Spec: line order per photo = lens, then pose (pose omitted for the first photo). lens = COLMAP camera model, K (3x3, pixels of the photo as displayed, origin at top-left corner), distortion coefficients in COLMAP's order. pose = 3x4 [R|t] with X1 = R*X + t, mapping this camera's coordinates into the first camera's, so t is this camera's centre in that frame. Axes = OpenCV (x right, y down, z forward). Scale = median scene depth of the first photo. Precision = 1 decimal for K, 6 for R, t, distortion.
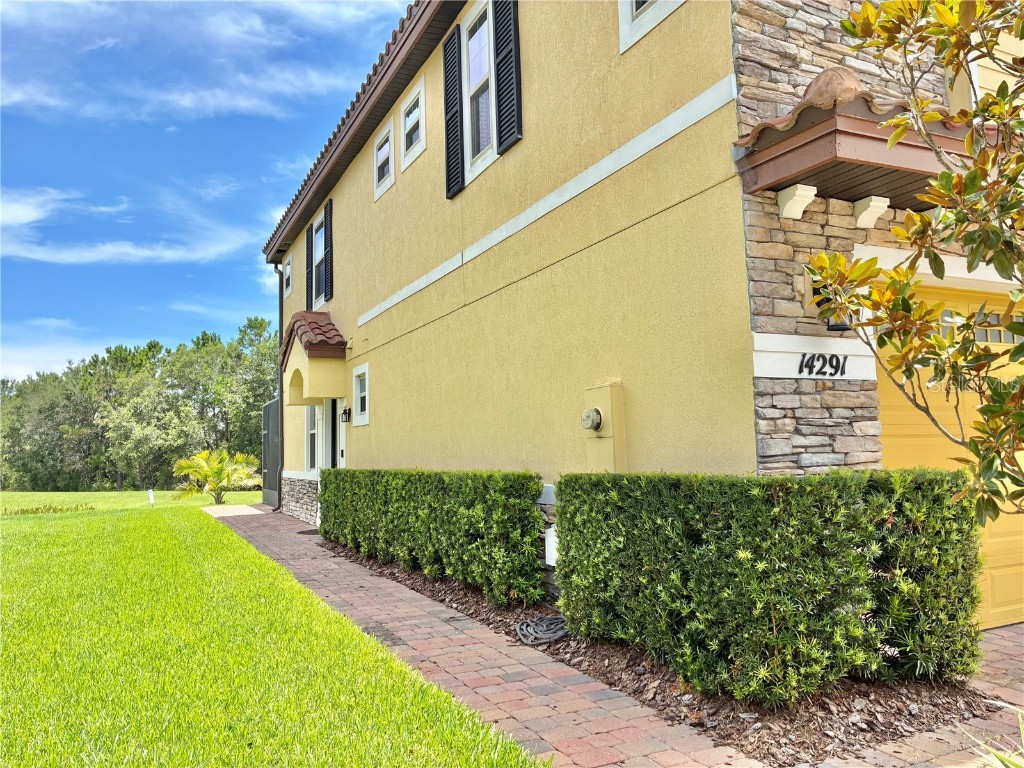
lens RADIAL K [[772.7, 0, 519.1], [0, 772.7, 372.8], [0, 0, 1]] dist [0.053371, -0.065606]
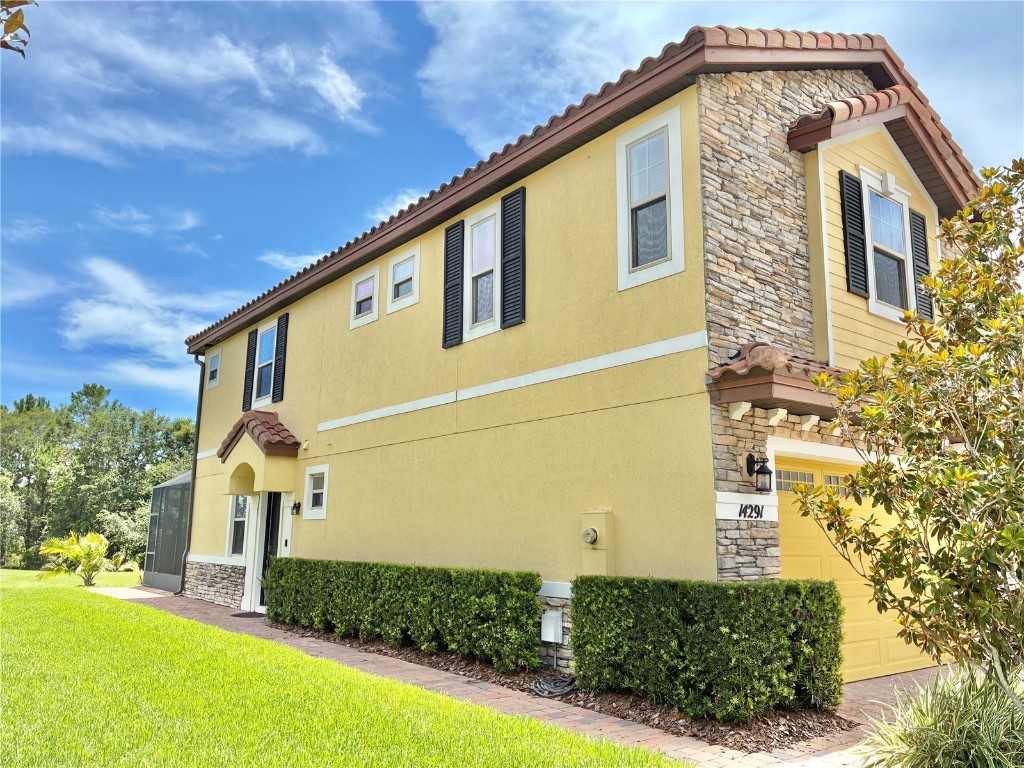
lens RADIAL K [[772.7, 0, 520.5], [0, 772.7, 386.5], [0, 0, 1]] dist [0.053371, -0.065606]
pose [[0.974602, 0.072592, 0.211852, -0.185880], [-0.053647, 0.994140, -0.093846, -0.038964], [-0.217423, 0.080097, 0.972786, -0.207914]]
